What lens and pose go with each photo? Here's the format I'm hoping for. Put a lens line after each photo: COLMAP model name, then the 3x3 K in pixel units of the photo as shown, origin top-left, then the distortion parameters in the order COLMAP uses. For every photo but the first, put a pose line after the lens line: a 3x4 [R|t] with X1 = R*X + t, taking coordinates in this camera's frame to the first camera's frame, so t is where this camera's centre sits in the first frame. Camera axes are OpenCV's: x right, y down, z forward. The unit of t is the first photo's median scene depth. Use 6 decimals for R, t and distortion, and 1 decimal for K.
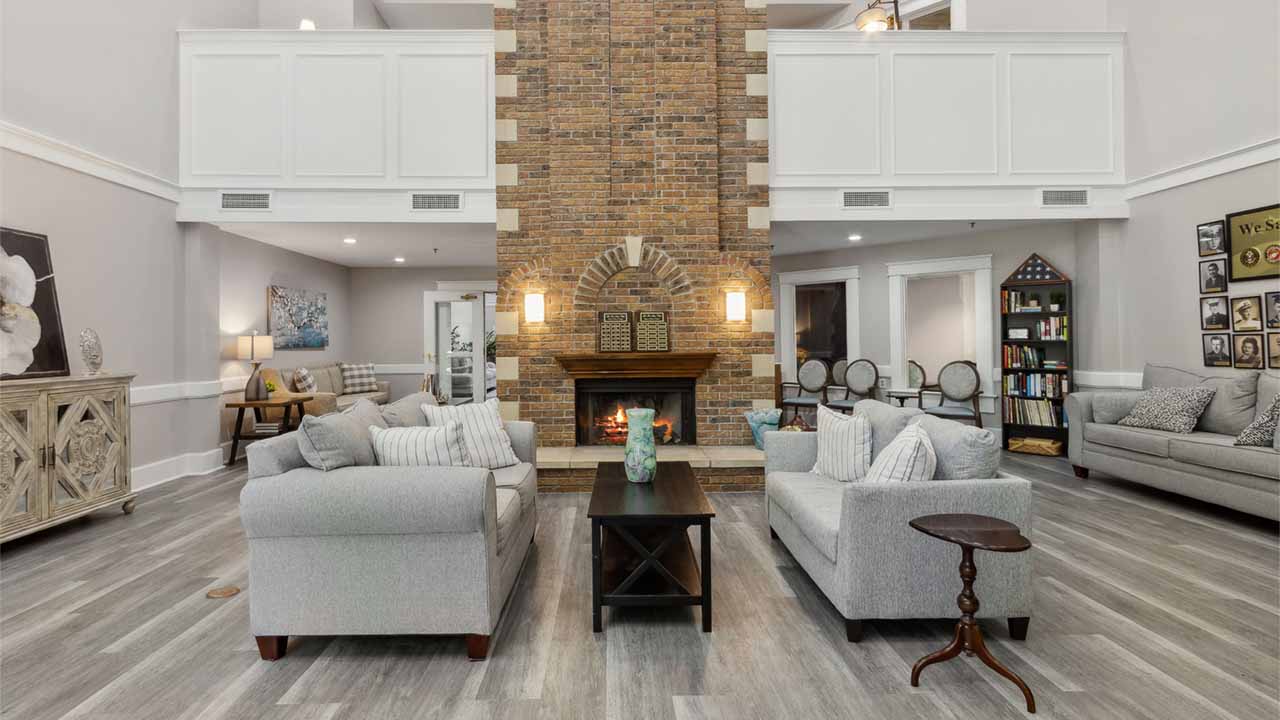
lens RADIAL K [[620.0, 0, 636.8], [0, 620.0, 349.5], [0, 0, 1]] dist [-0.000001, -0.000010]
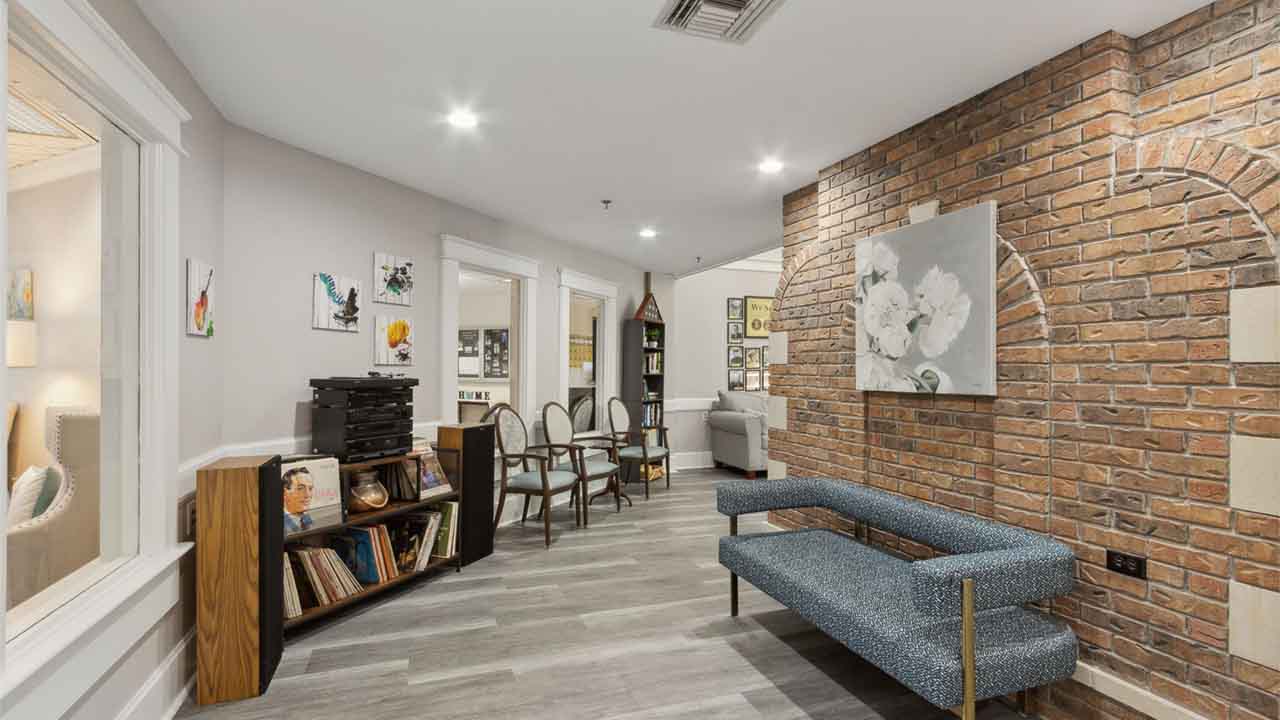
lens RADIAL K [[620.0, 0, 639.5], [0, 620.0, 362.3], [0, 0, 1]] dist [-0.000001, -0.000010]
pose [[-0.312725, 0.008880, 0.949802, -0.487398], [0.010515, 0.999927, -0.005886, -0.038391], [-0.949786, 0.008147, -0.312795, 1.763319]]
